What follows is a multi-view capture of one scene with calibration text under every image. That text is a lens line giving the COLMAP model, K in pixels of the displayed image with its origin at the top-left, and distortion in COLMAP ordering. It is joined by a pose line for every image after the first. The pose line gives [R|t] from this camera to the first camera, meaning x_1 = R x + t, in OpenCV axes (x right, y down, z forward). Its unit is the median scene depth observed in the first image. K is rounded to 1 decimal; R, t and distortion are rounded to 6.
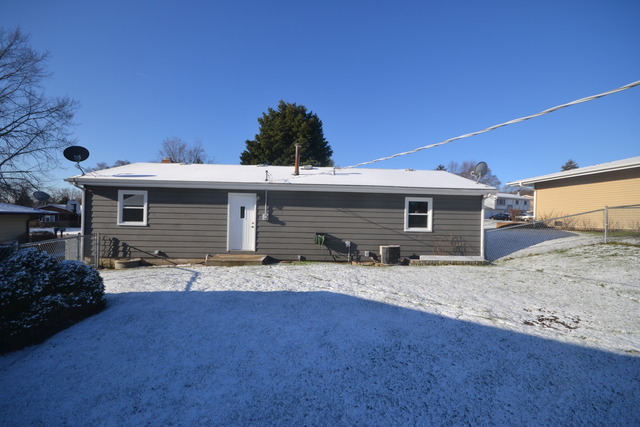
lens RADIAL K [[289.7, 0, 316.9], [0, 289.7, 212.8], [0, 0, 1]] dist [-0.001024, -0.000023]
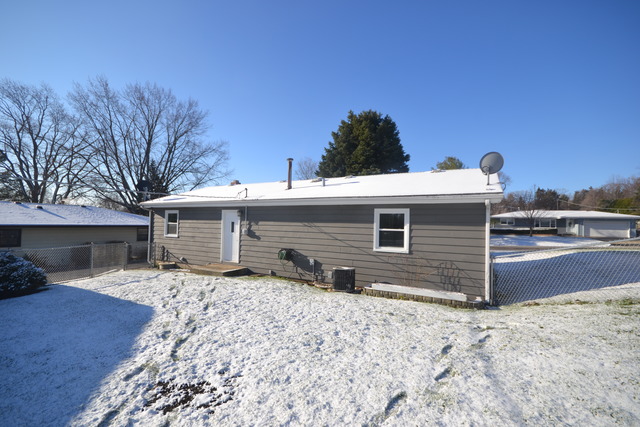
lens RADIAL K [[289.7, 0, 316.9], [0, 289.7, 212.8], [0, 0, 1]] dist [-0.001024, -0.000023]
pose [[0.845637, -0.023389, -0.533246, 0.610395], [0.006205, 0.999403, -0.033995, -0.016285], [0.533723, 0.025439, 0.845277, 0.233000]]
